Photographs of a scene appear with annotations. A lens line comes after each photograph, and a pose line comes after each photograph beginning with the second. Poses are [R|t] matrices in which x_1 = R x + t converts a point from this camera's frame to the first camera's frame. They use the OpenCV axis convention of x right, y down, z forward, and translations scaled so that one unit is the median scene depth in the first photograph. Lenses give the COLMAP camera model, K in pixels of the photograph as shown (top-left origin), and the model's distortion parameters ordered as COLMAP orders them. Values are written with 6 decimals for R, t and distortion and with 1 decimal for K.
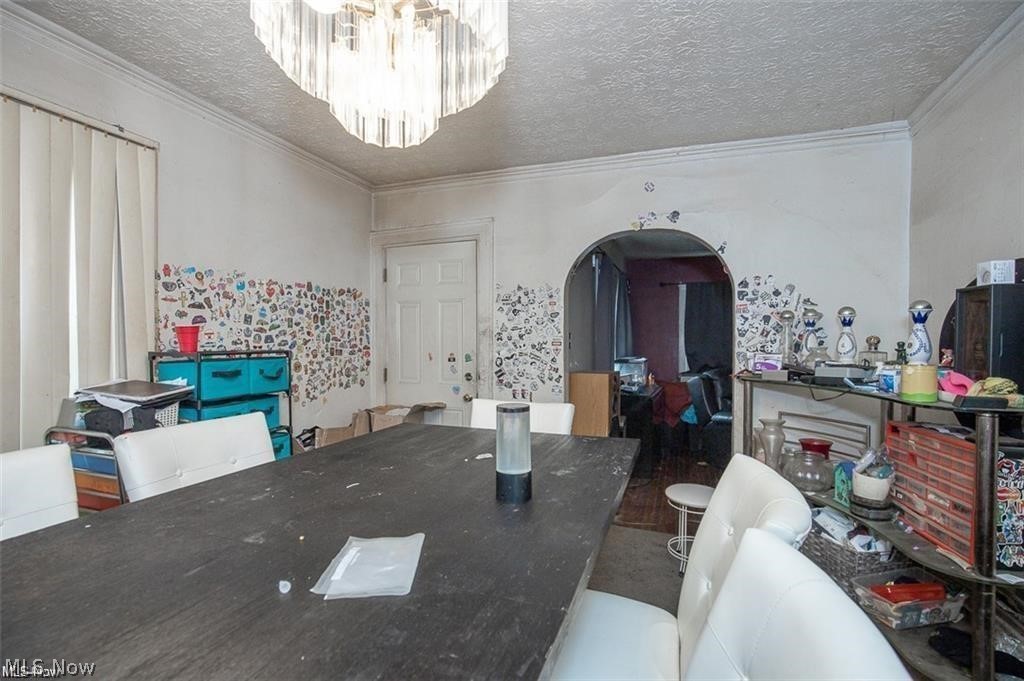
lens RADIAL K [[478.7, 0, 512.0], [0, 478.7, 340.5], [0, 0, 1]] dist [-0.006502, -0.000294]
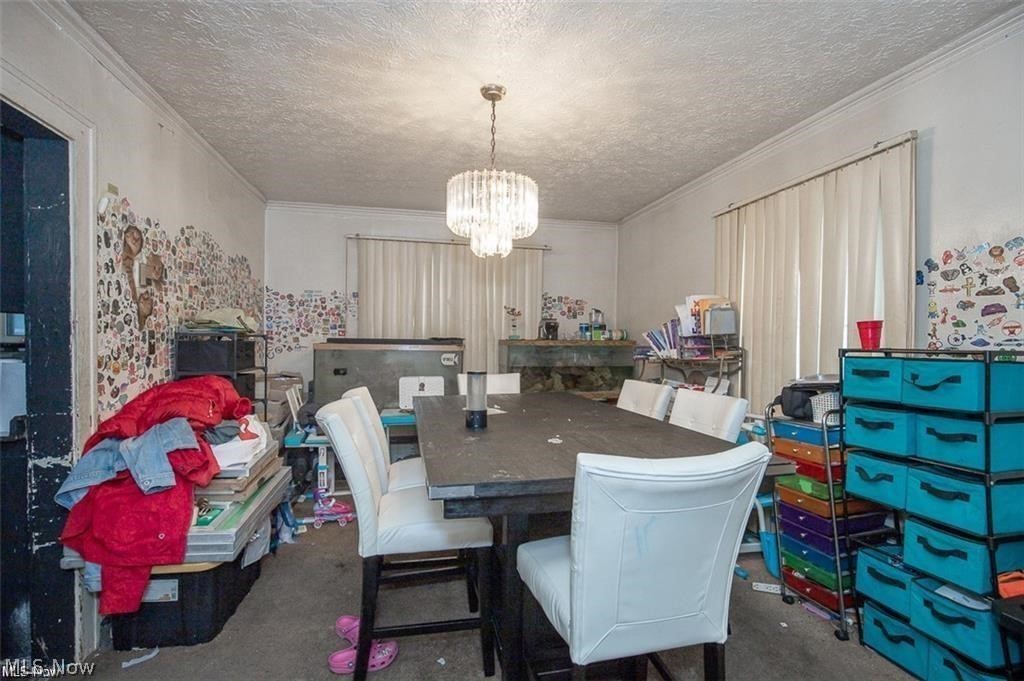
lens RADIAL K [[478.7, 0, 512.0], [0, 478.7, 340.5], [0, 0, 1]] dist [-0.006502, -0.000294]
pose [[-0.837864, -0.004315, -0.545862, 0.417646], [-0.005252, 0.999986, 0.000157, 0.010251], [0.545854, 0.002998, -0.837875, 1.266498]]
